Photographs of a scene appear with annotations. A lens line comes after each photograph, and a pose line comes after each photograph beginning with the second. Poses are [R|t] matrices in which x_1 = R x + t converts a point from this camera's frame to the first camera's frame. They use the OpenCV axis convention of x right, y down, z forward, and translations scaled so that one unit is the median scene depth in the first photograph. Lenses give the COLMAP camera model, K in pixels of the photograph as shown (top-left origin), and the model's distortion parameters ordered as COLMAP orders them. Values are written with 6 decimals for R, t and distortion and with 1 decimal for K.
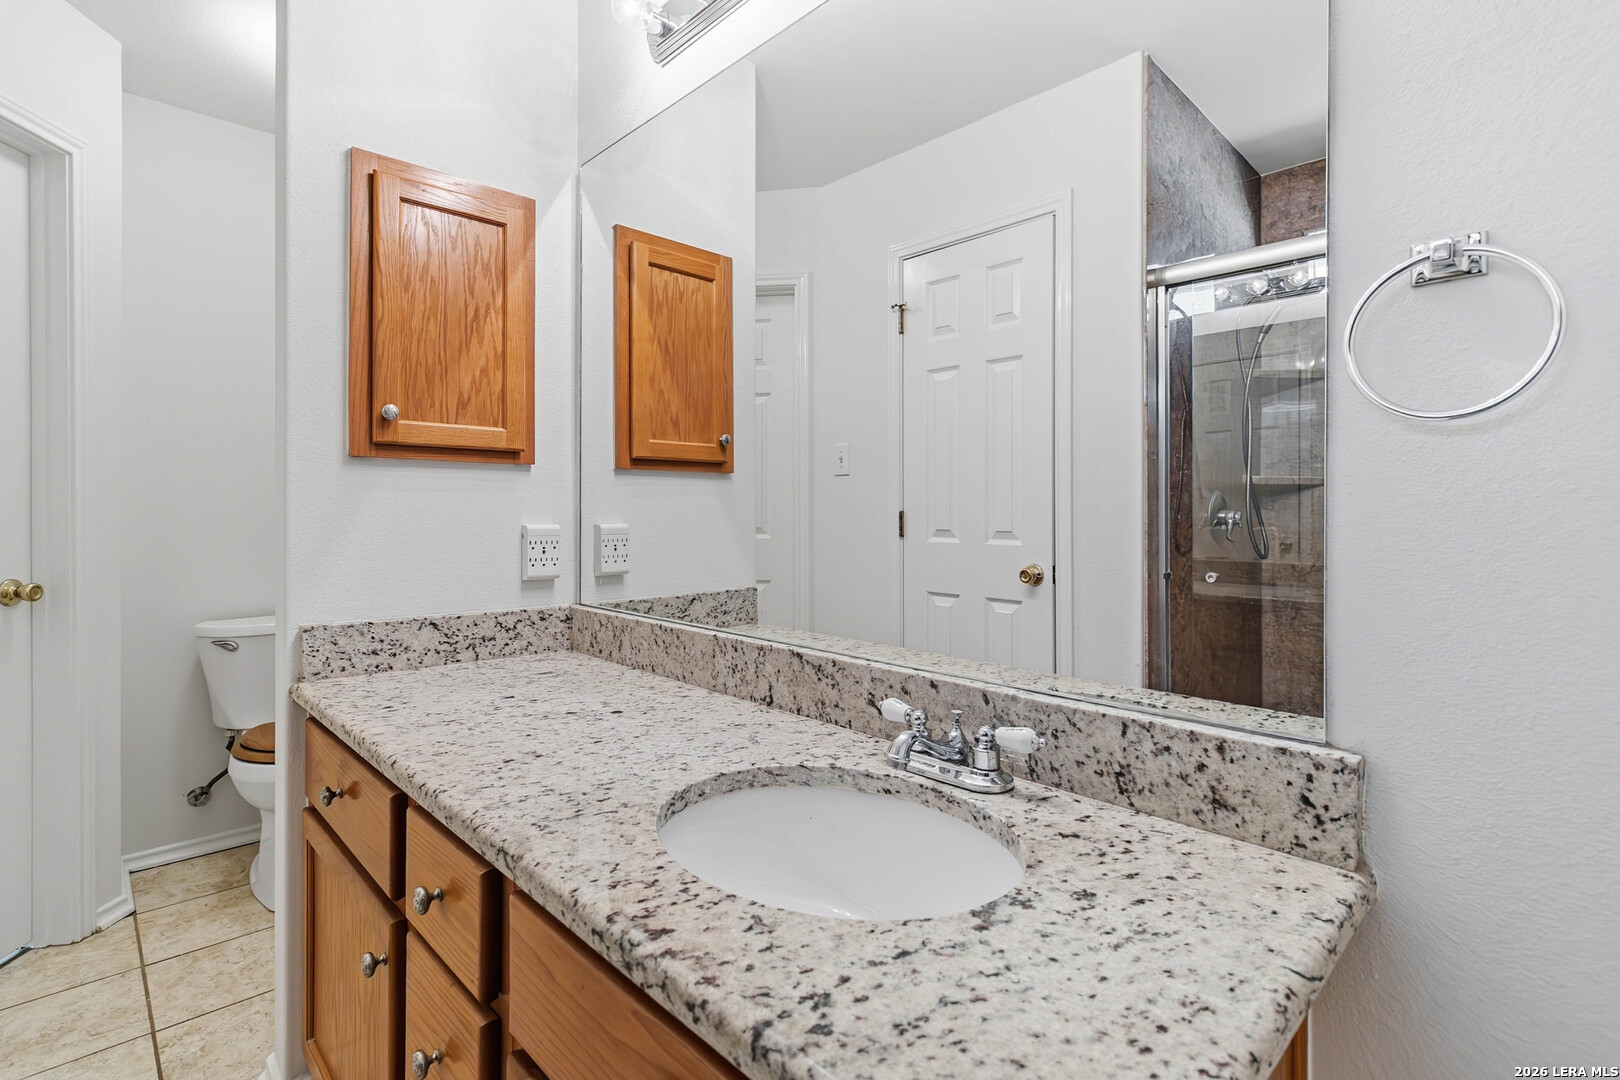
lens RADIAL K [[766.8, 0, 819.0], [0, 766.8, 512.2], [0, 0, 1]] dist [0.002121, 0.000357]
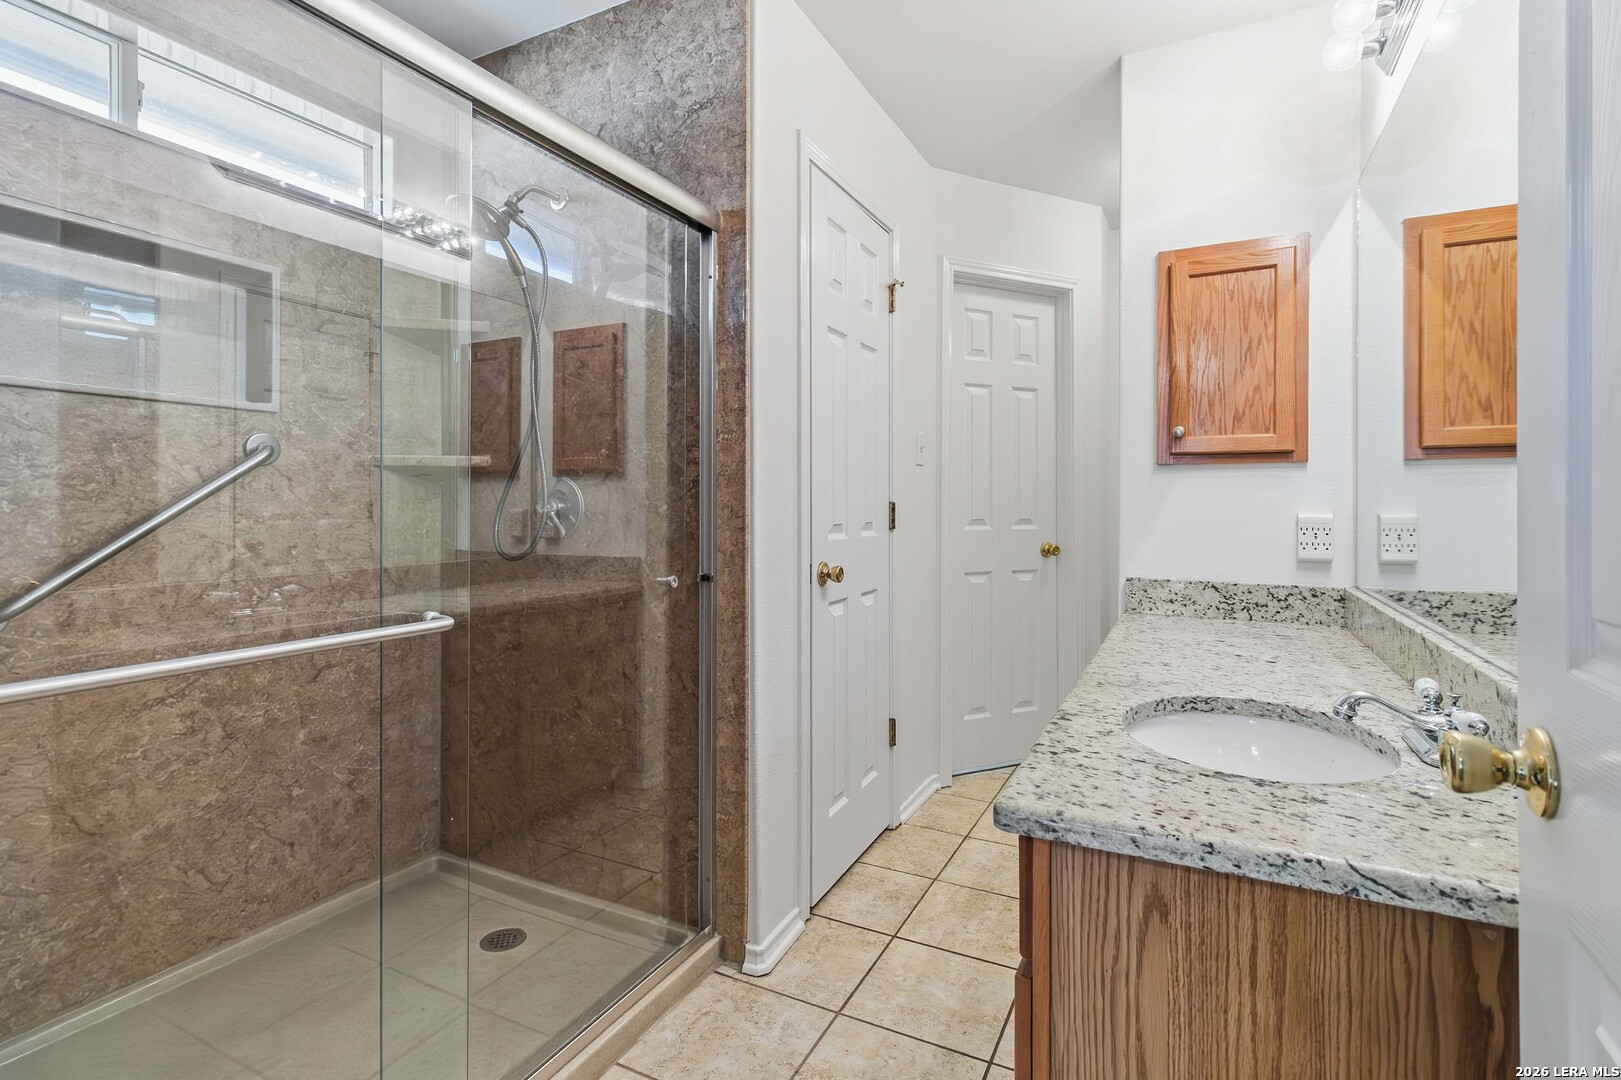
lens RADIAL K [[767.2, 0, 819.5], [0, 767.2, 512.2], [0, 0, 1]] dist [0.002121, 0.000357]
pose [[0.323166, 0.006075, -0.946323, 0.536855], [0.001427, 0.999975, 0.006907, 0.005970], [0.946341, -0.003582, 0.323149, -0.076812]]
